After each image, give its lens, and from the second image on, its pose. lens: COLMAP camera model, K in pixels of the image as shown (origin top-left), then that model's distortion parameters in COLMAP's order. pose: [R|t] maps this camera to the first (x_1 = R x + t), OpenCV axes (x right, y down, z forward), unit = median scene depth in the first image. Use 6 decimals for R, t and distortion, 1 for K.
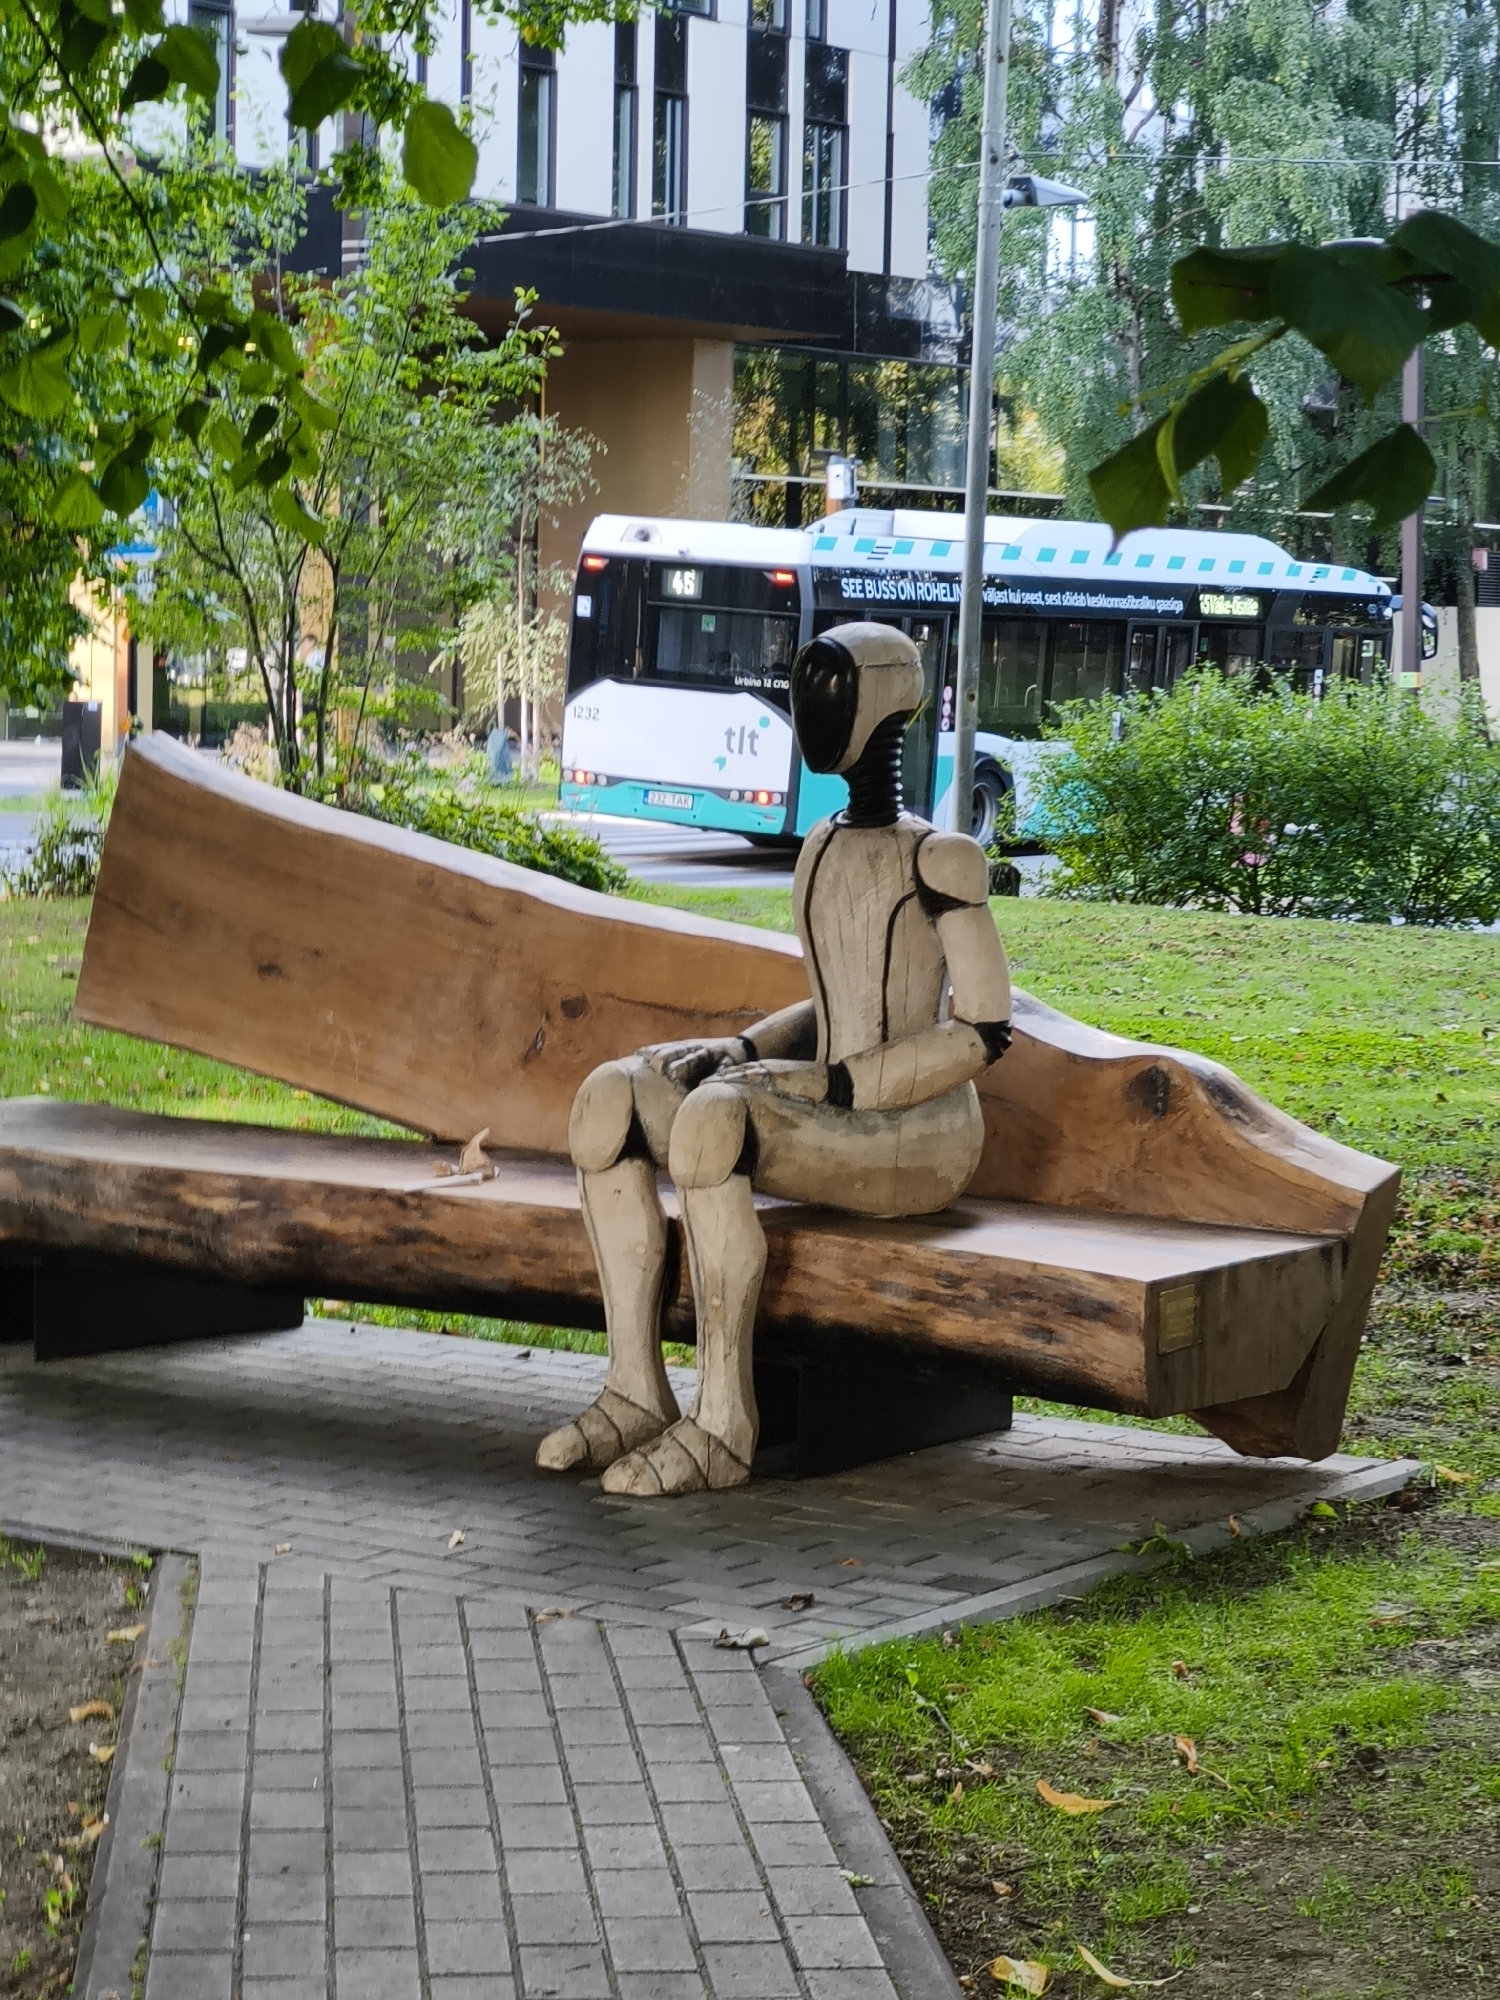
lens RADIAL K [[4368.9, 0, 749.0], [0, 4368.9, 997.8], [0, 0, 1]] dist [-0.080547, 0.000000]
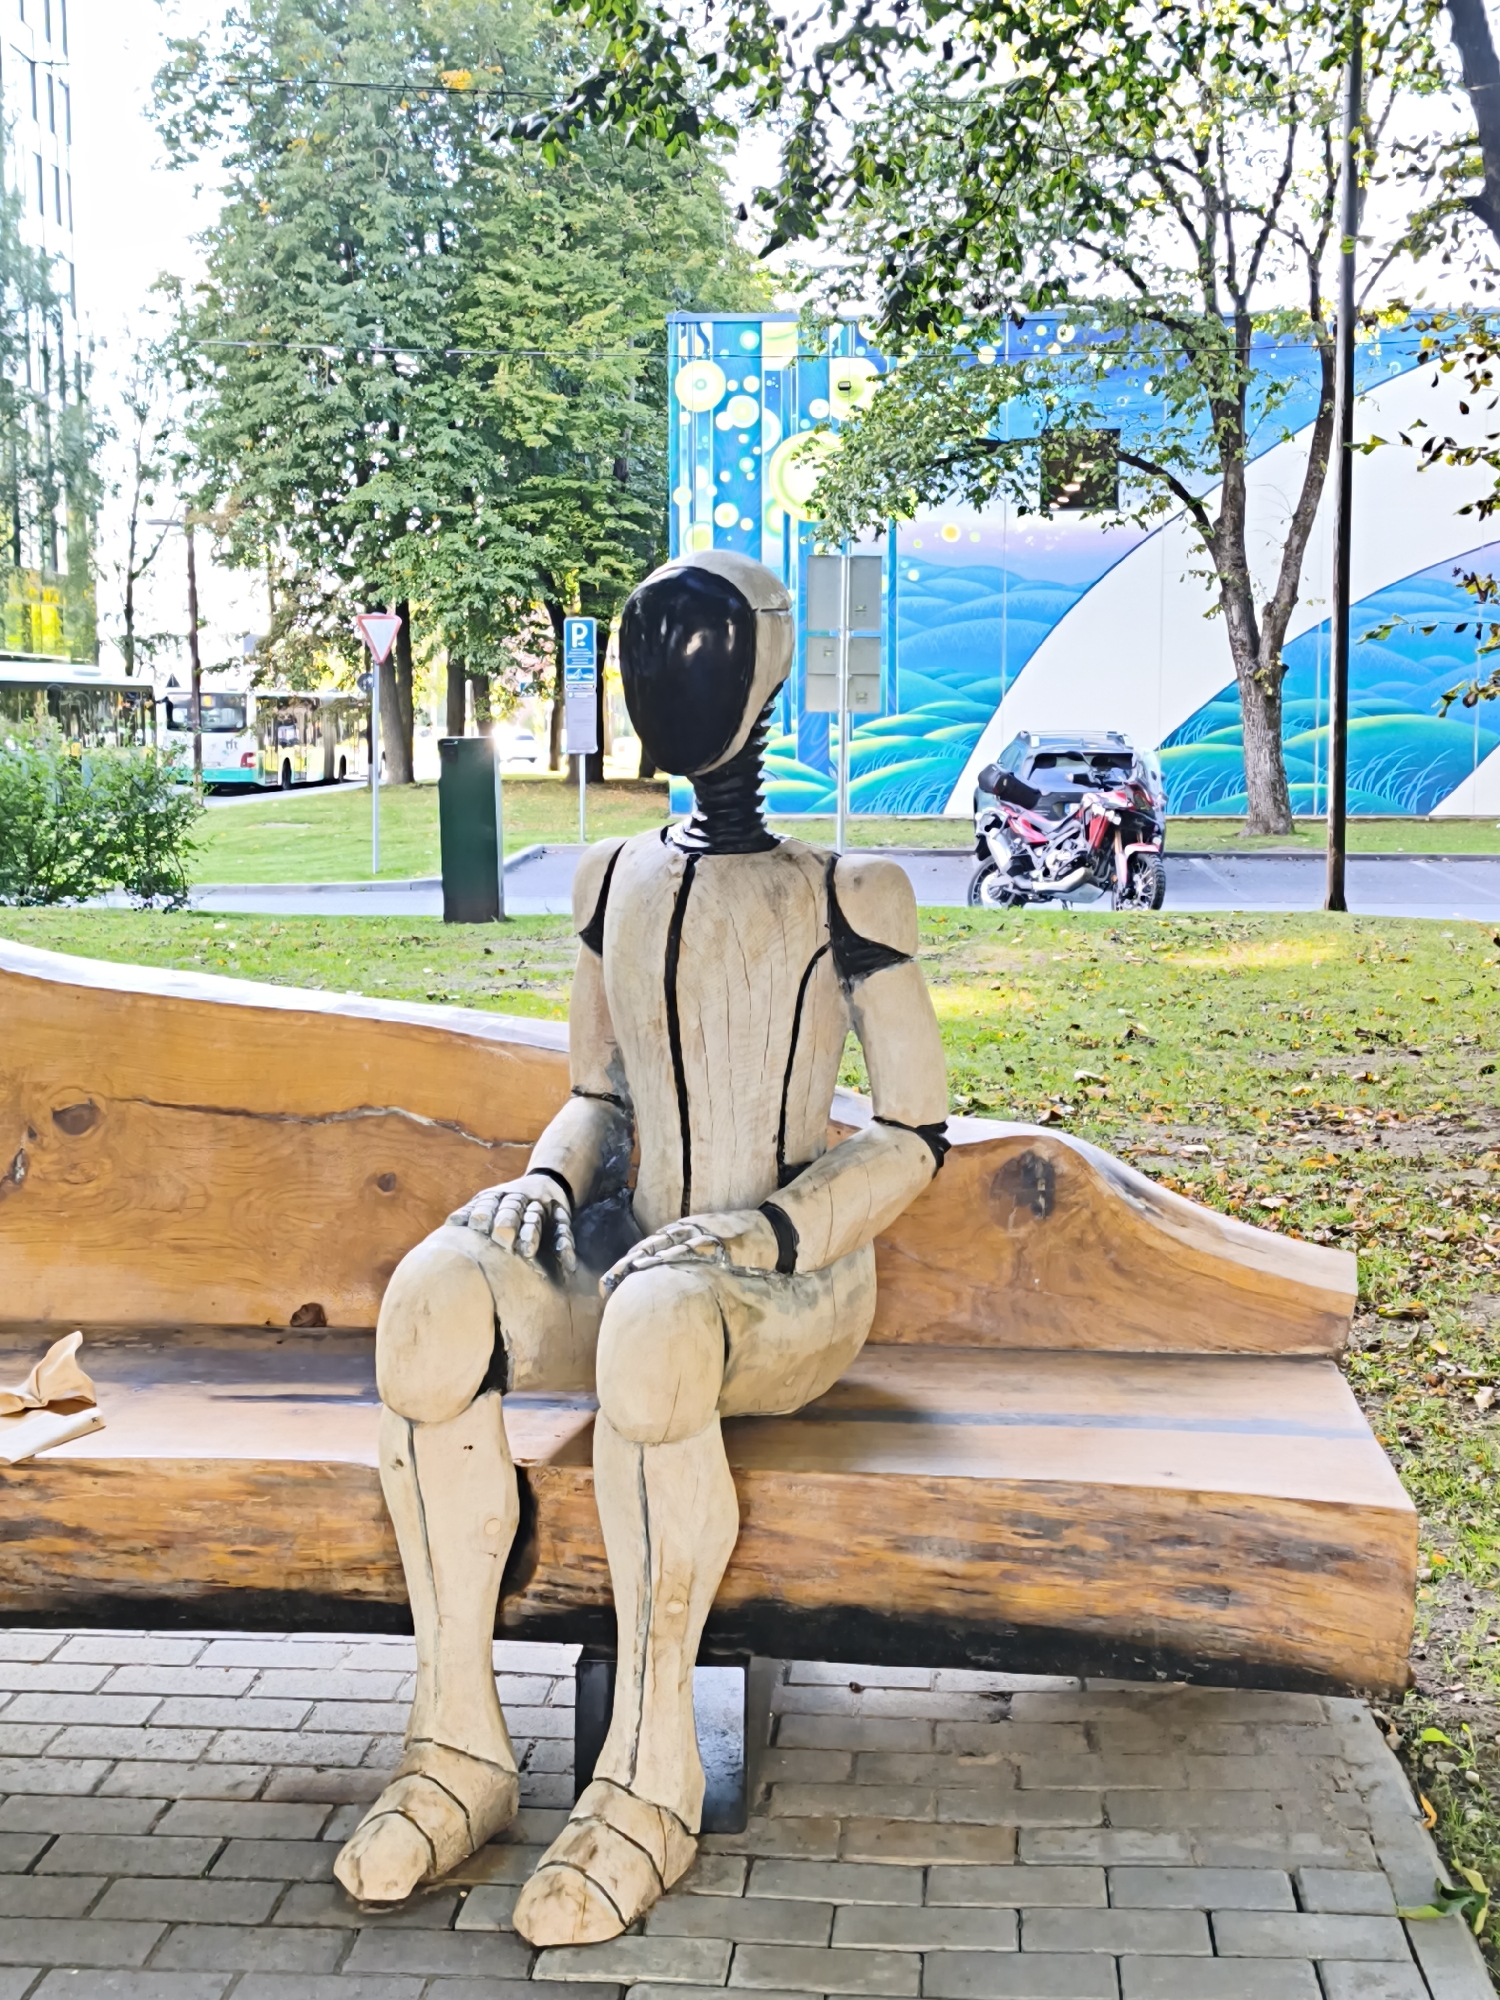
lens RADIAL K [[2497.4, 0, 758.3], [0, 2497.4, 1015.6], [0, 0, 1]] dist [0.012905, 0.000000]
pose [[0.856456, -0.072584, 0.511092, -0.169066], [0.054103, 0.997234, 0.050963, -0.032779], [-0.513377, -0.015996, 0.858014, 0.652516]]
